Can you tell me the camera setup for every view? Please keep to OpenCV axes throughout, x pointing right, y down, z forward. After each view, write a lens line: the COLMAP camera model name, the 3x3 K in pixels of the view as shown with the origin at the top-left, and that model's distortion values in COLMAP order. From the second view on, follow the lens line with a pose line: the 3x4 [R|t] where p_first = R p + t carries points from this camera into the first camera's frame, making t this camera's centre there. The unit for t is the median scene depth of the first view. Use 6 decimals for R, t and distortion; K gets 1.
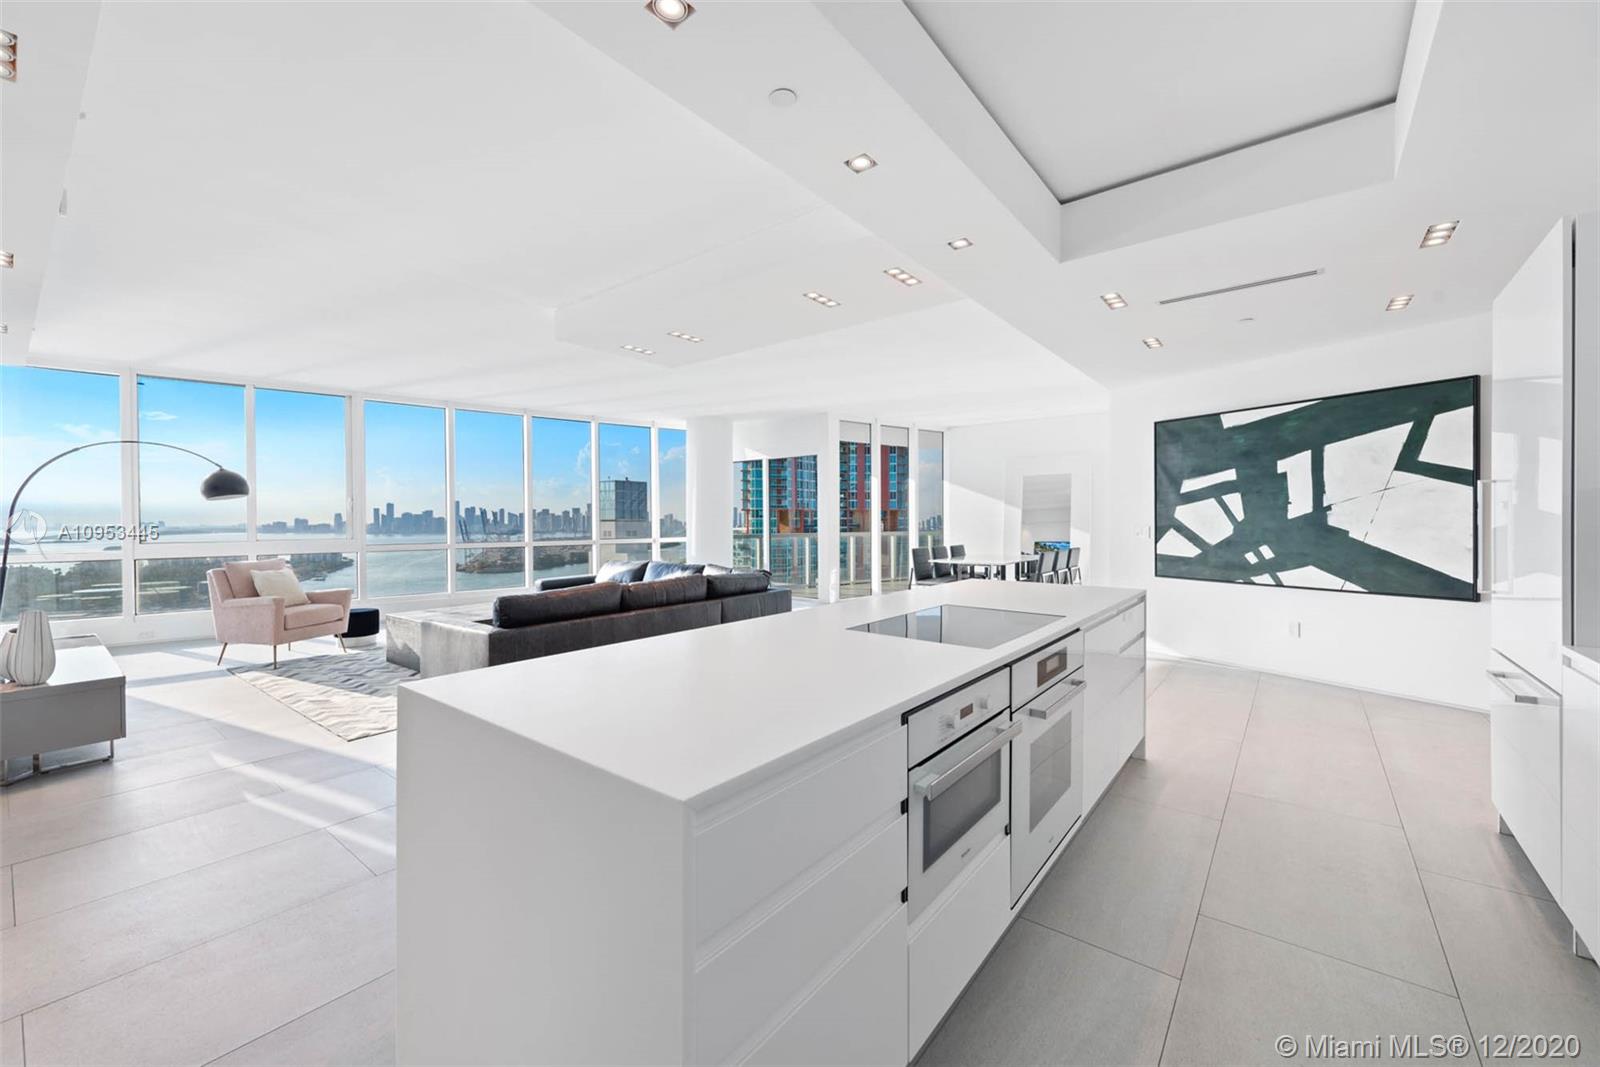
lens RADIAL K [[631.7, 0, 799.2], [0, 631.7, 526.6], [0, 0, 1]] dist [0.014611, -0.003970]
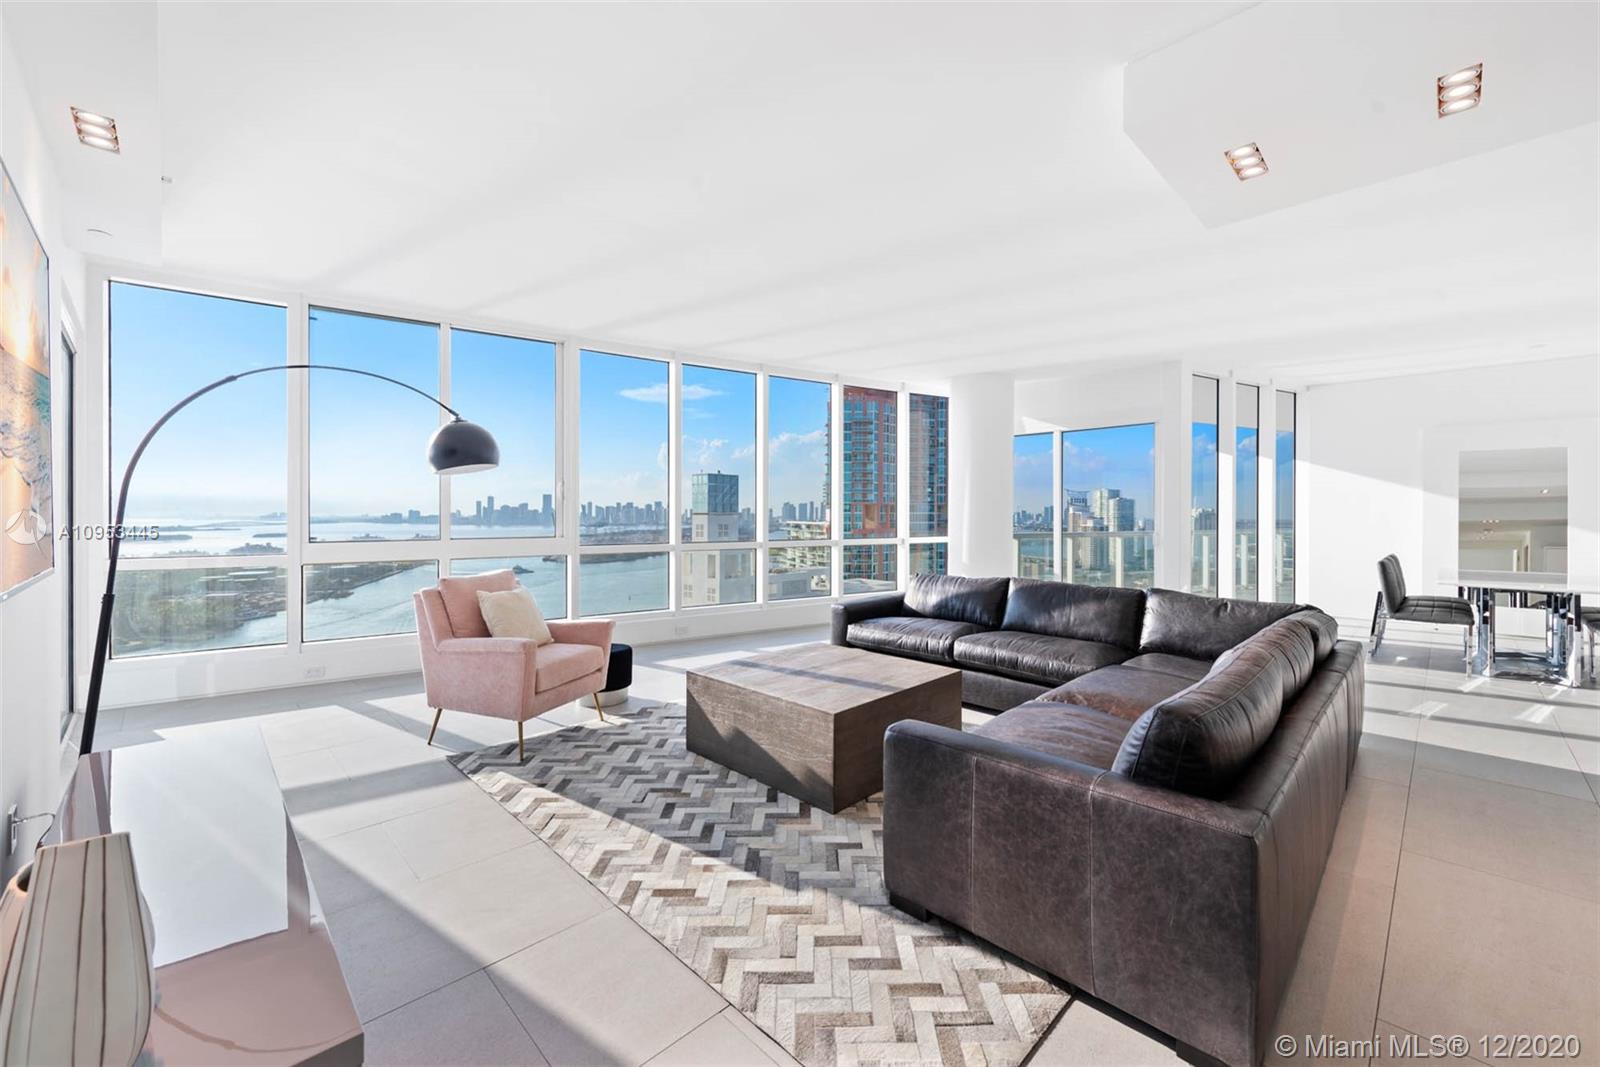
lens RADIAL K [[631.7, 0, 795.5], [0, 631.7, 514.9], [0, 0, 1]] dist [0.014611, -0.003970]
pose [[0.992473, 0.006291, -0.122298, -0.501851], [-0.007420, 0.999934, -0.008779, -0.002660], [0.122235, 0.009620, 0.992455, 0.445865]]
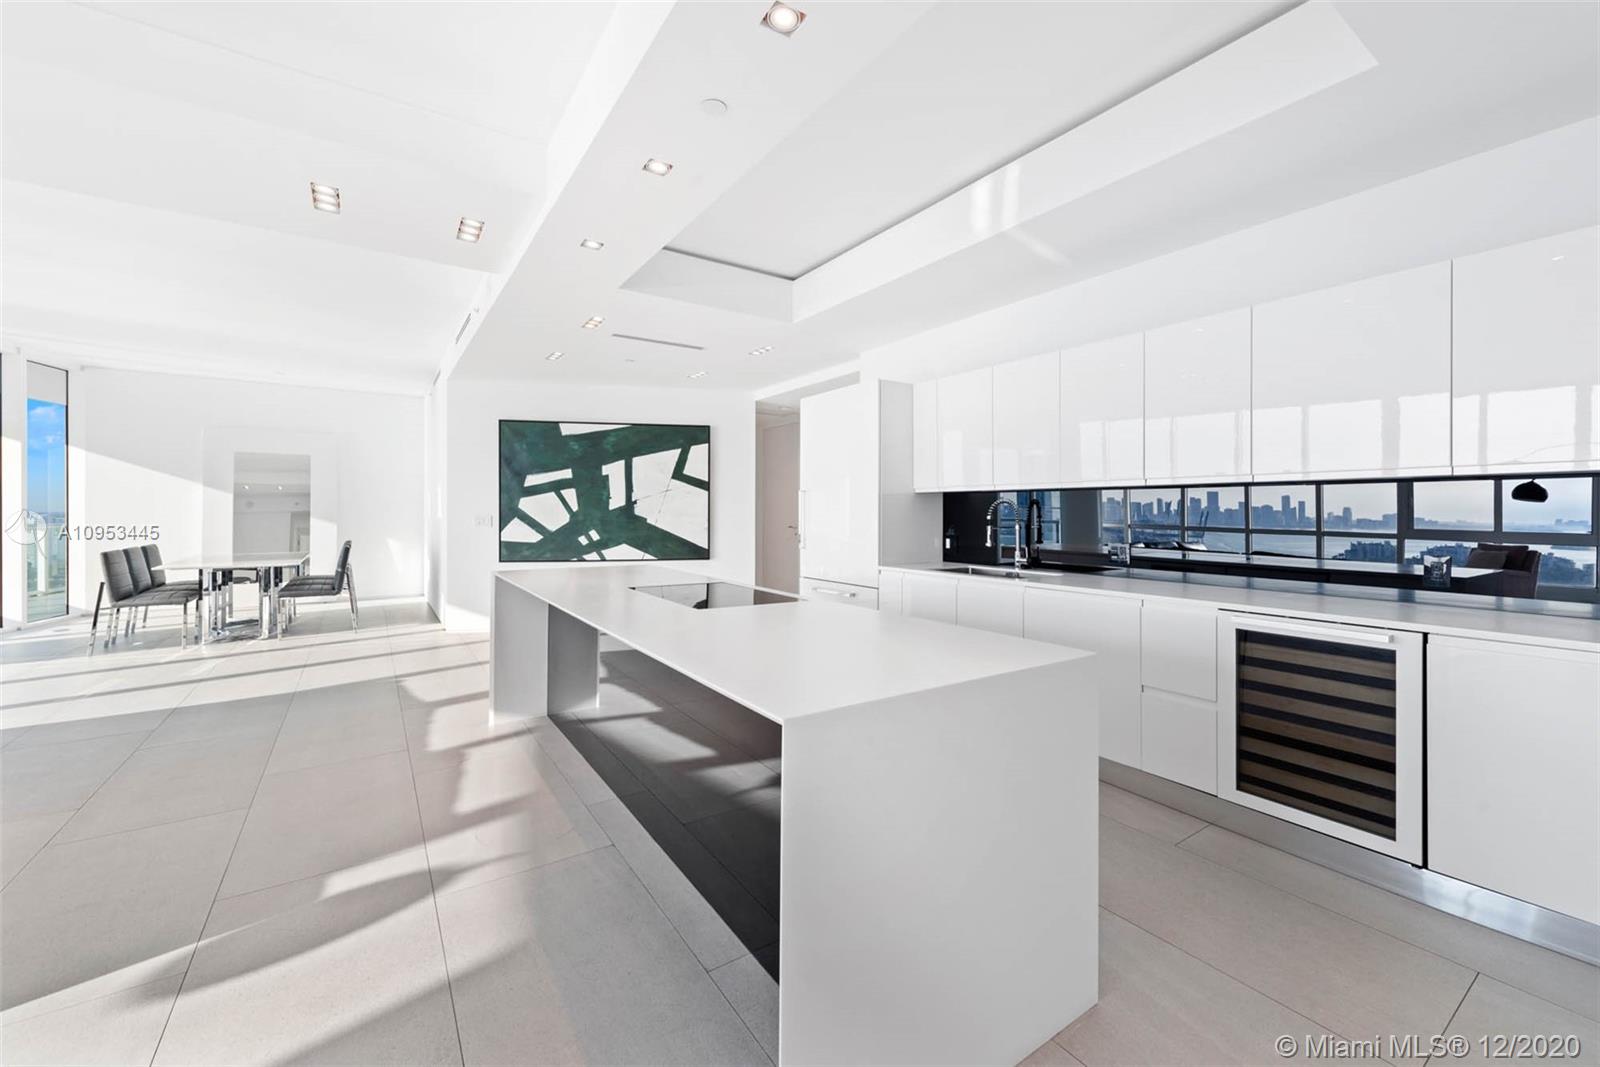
lens RADIAL K [[631.7, 0, 804.1], [0, 631.7, 517.5], [0, 0, 1]] dist [0.014611, -0.003970]
pose [[0.298077, -0.004537, 0.954531, -0.346153], [0.005155, 0.999982, 0.003143, 0.001702], [-0.954528, 0.003984, 0.298095, 0.194378]]
